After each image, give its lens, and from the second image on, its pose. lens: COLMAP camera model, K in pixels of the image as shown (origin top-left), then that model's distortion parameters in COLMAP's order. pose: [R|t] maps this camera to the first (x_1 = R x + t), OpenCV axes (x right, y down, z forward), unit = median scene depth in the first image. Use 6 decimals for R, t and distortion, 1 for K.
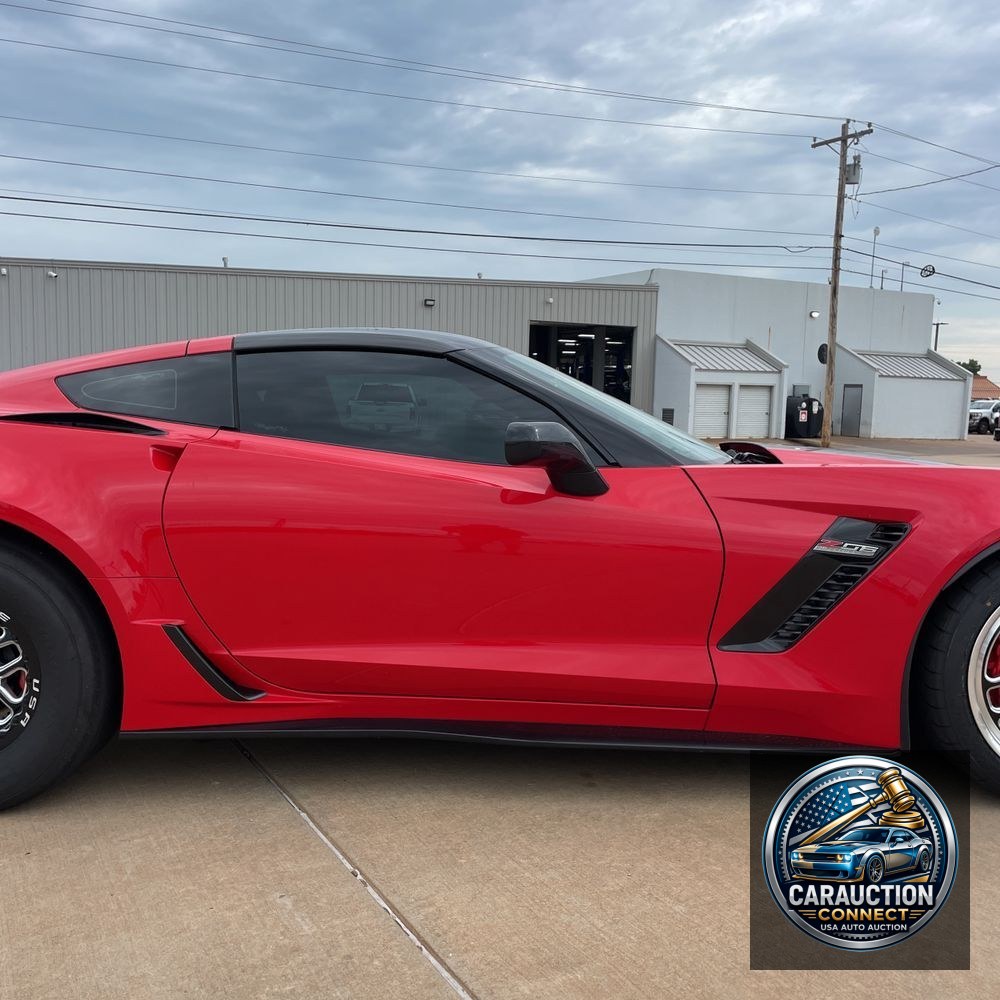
lens RADIAL K [[1072.7, 0, 431.2], [0, 1072.7, 498.5], [0, 0, 1]] dist [0.006172, -0.029022]
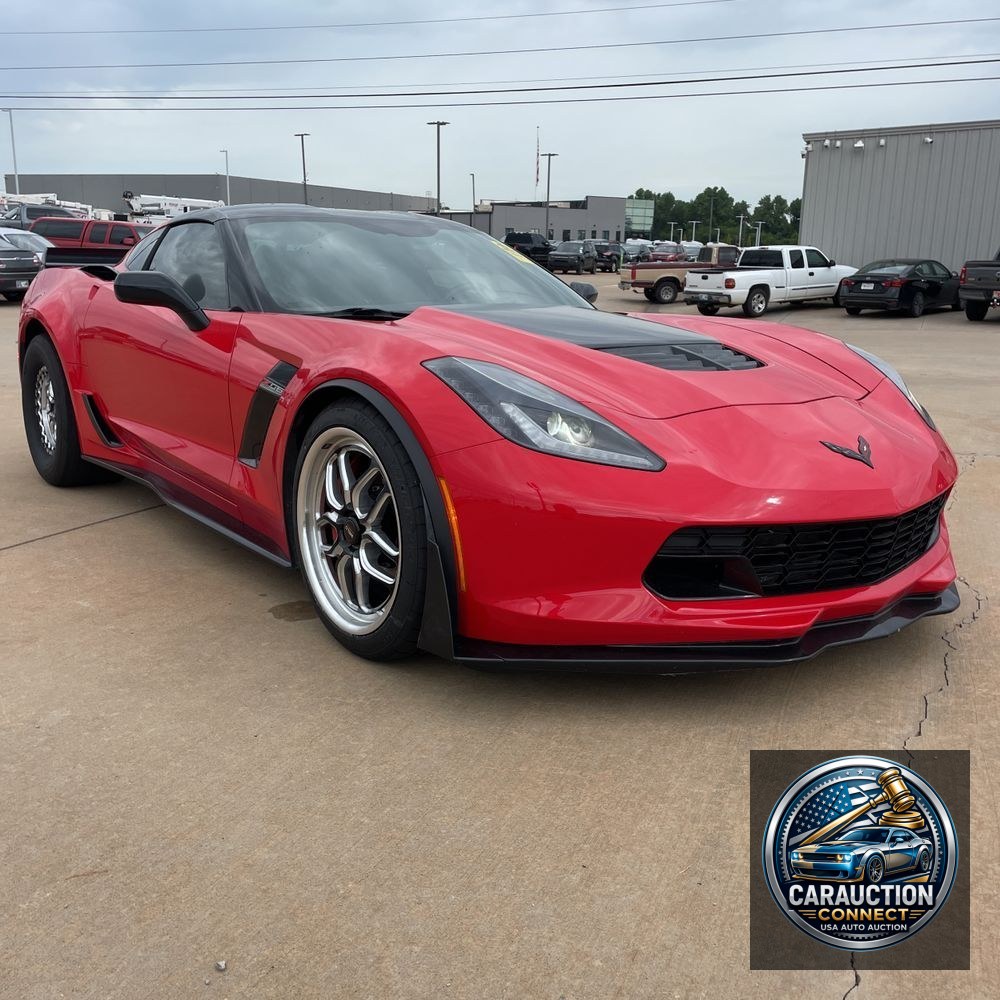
lens RADIAL K [[1003.6, 0, 472.2], [0, 1003.6, 495.6], [0, 0, 1]] dist [0.085741, -0.101954]
pose [[0.625211, 0.167226, -0.762330, 0.144177], [-0.070301, 0.984871, 0.158387, -0.002787], [0.777283, -0.045433, 0.627508, 0.049041]]
